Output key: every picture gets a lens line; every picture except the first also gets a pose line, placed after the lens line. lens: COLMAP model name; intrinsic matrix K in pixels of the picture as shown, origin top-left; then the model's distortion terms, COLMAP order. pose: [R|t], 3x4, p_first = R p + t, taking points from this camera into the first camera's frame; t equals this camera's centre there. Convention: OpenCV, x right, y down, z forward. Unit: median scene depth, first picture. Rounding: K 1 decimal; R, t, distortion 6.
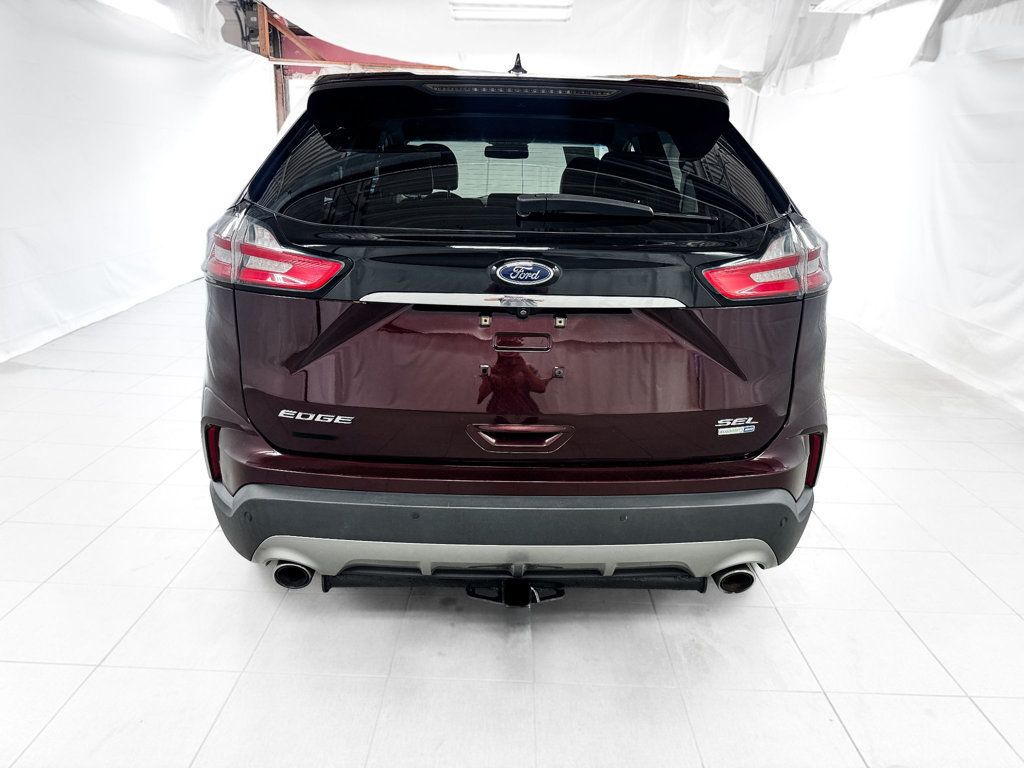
lens RADIAL K [[752.6, 0, 512.0], [0, 752.6, 384.0], [0, 0, 1]] dist [0.082262, -0.055065]
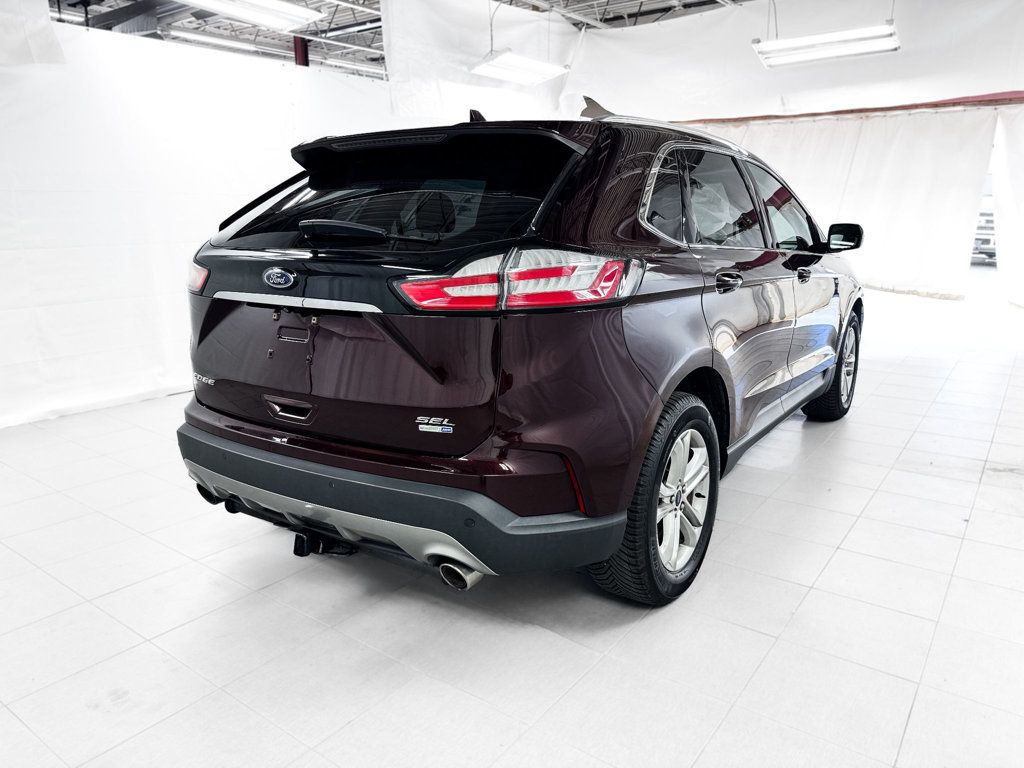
lens RADIAL K [[770.3, 0, 512.0], [0, 770.3, 384.0], [0, 0, 1]] dist [0.055725, -0.055687]
pose [[0.799076, 0.098739, -0.593067, 1.052019], [-0.143683, 0.989202, -0.028902, 0.013092], [0.583809, 0.108309, 0.804634, 0.159423]]
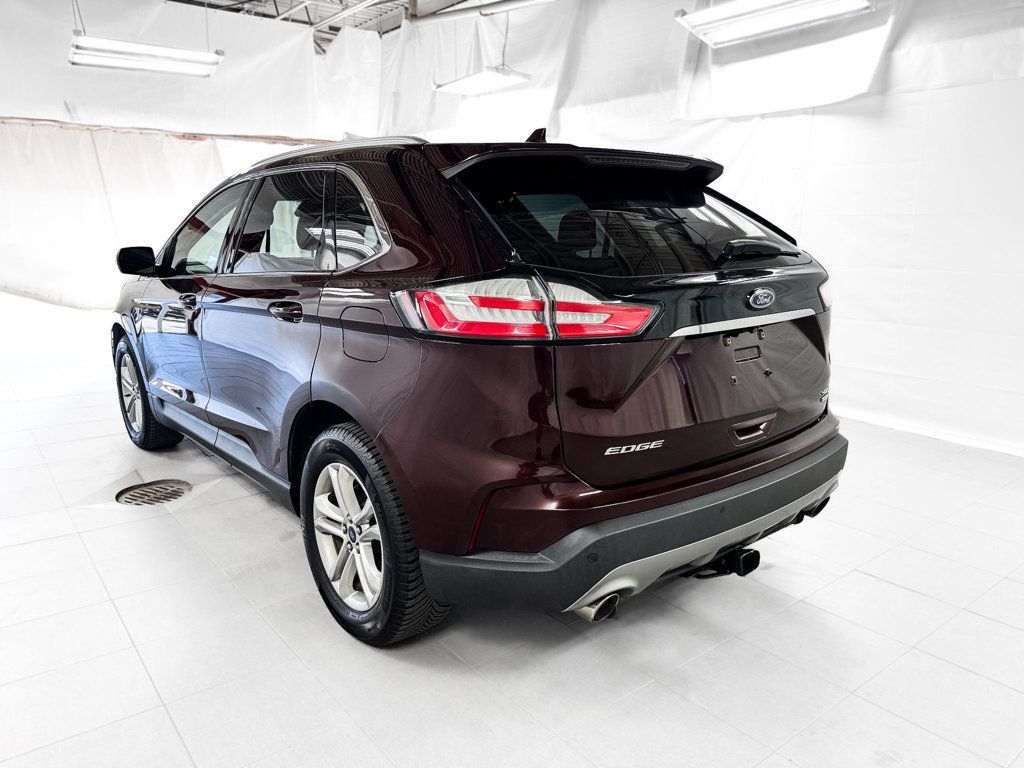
lens RADIAL K [[770.3, 0, 512.0], [0, 770.3, 384.0], [0, 0, 1]] dist [0.055725, -0.055687]
pose [[0.780742, -0.159326, 0.604200, -1.044698], [0.202334, 0.979311, -0.003211, -0.078447], [-0.591188, 0.124757, 0.796826, 0.192464]]
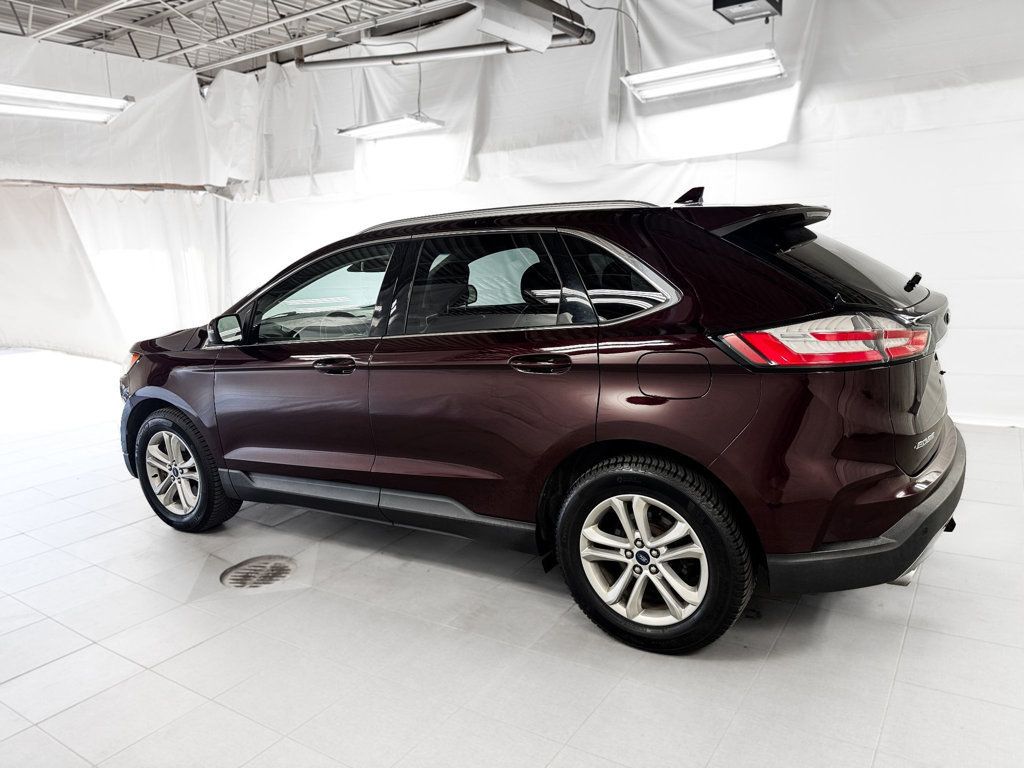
lens RADIAL K [[770.3, 0, 512.0], [0, 770.3, 384.0], [0, 0, 1]] dist [0.055725, -0.055687]
pose [[0.525785, -0.210649, 0.824122, -1.799975], [0.307029, 0.950535, 0.047078, -0.355853], [-0.793274, 0.228276, 0.564453, 0.765320]]
